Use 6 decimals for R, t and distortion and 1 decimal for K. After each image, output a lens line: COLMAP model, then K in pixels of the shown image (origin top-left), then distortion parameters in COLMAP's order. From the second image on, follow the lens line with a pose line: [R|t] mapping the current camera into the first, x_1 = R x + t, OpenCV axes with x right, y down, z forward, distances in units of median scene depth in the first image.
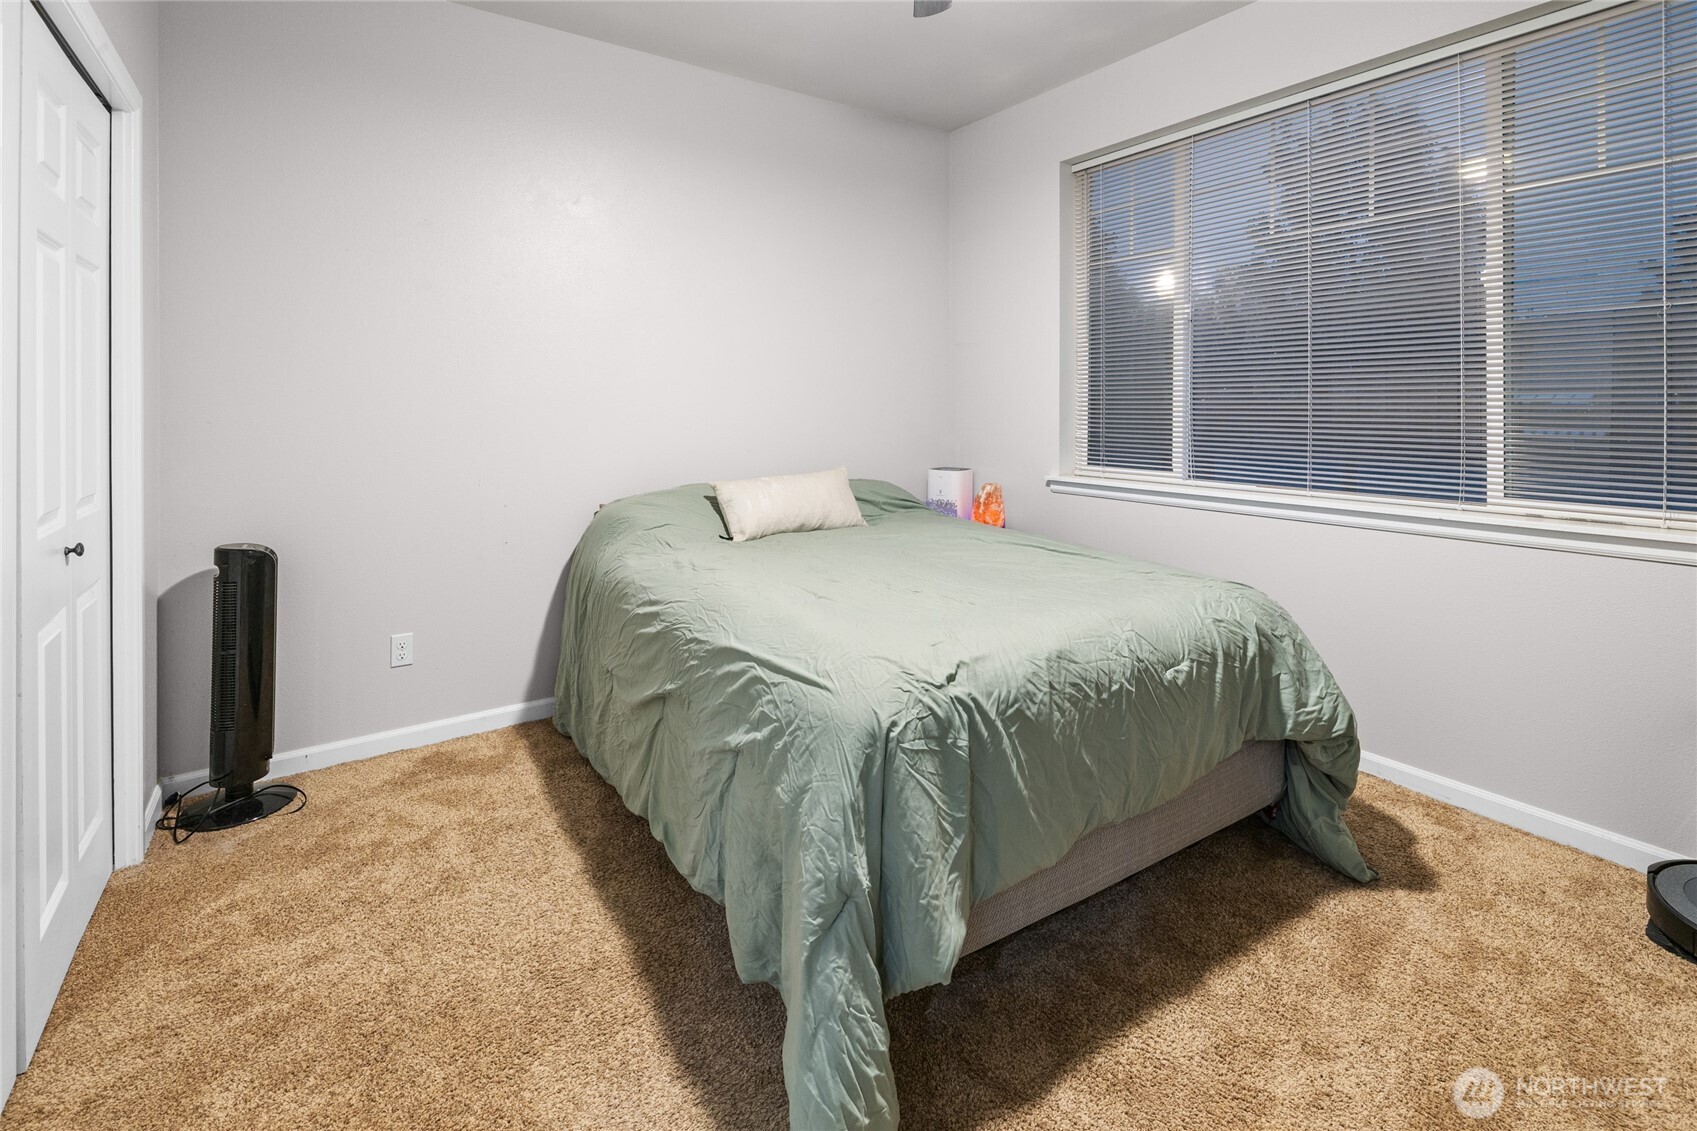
lens RADIAL K [[755.1, 0, 819.5], [0, 755.1, 406.2], [0, 0, 1]] dist [0.001124, 0.000232]
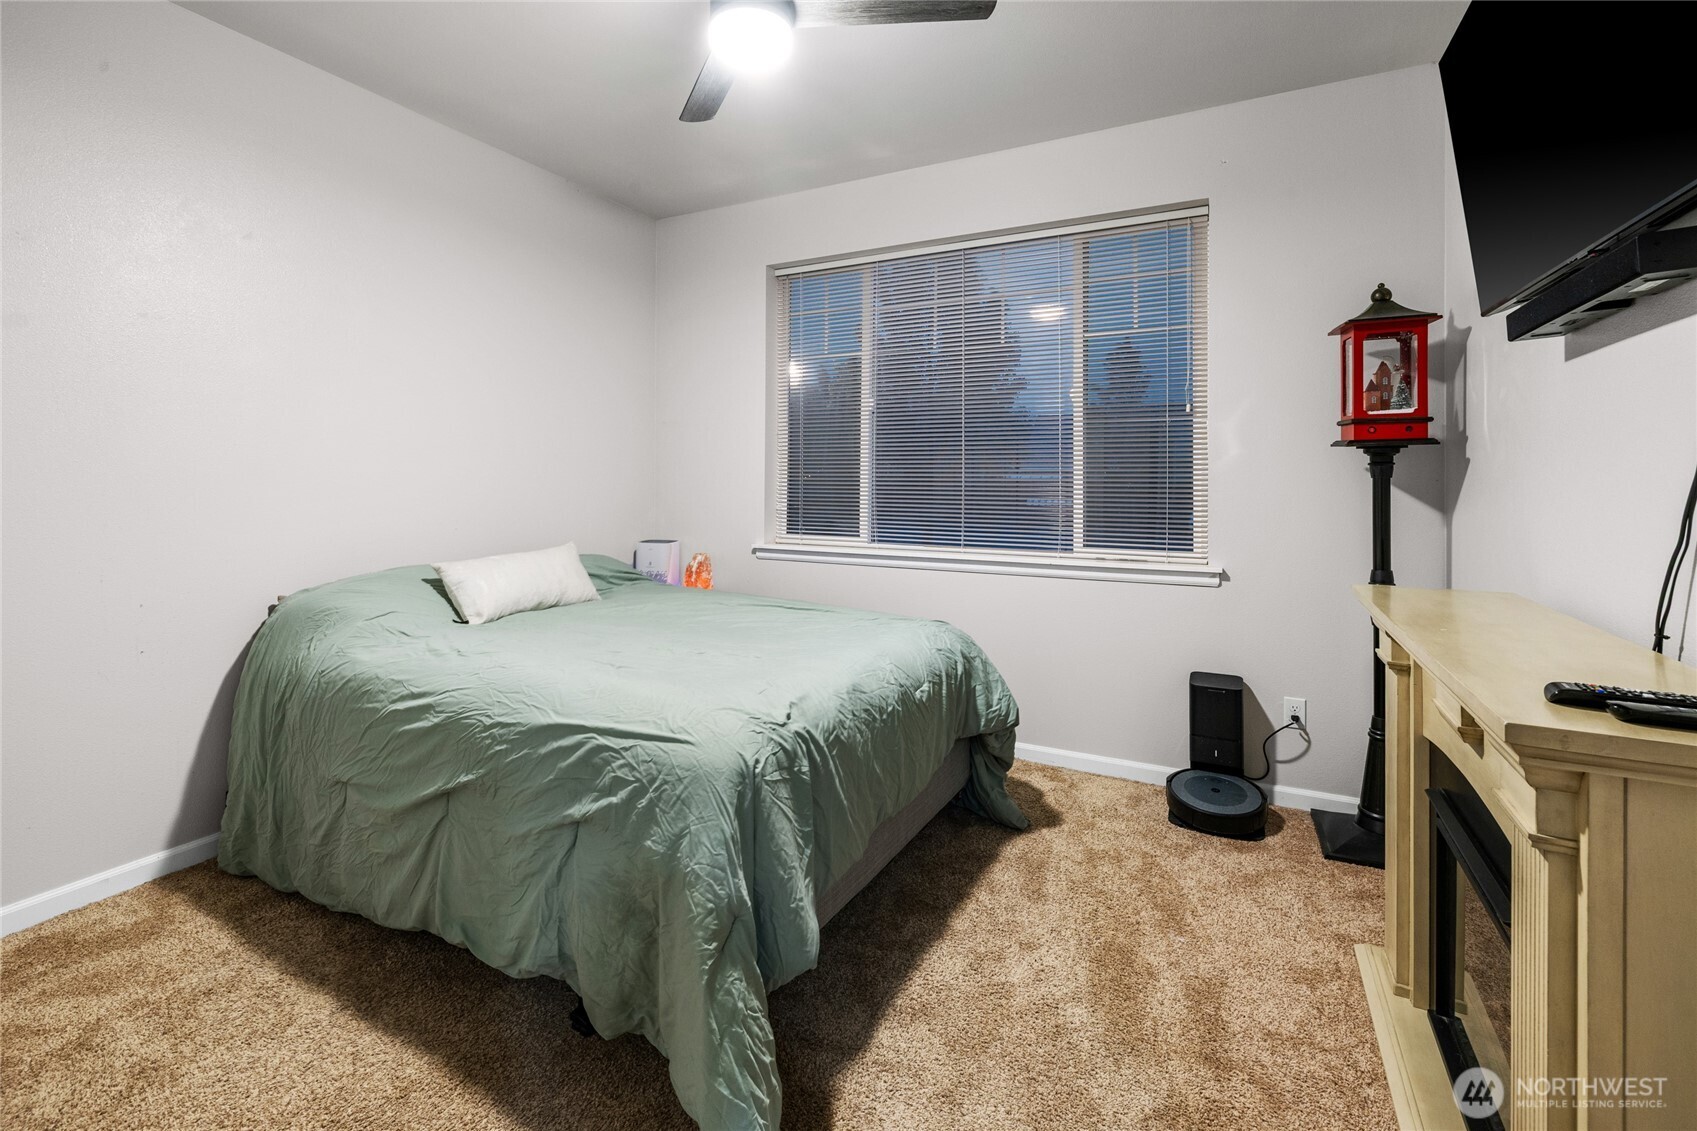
lens RADIAL K [[755.1, 0, 795.8], [0, 755.1, 475.2], [0, 0, 1]] dist [0.001124, 0.000232]
pose [[0.887167, 0.008120, 0.461378, -0.289301], [-0.005273, 0.999958, -0.007459, -0.003941], [-0.461419, 0.004185, 0.887172, -0.034295]]
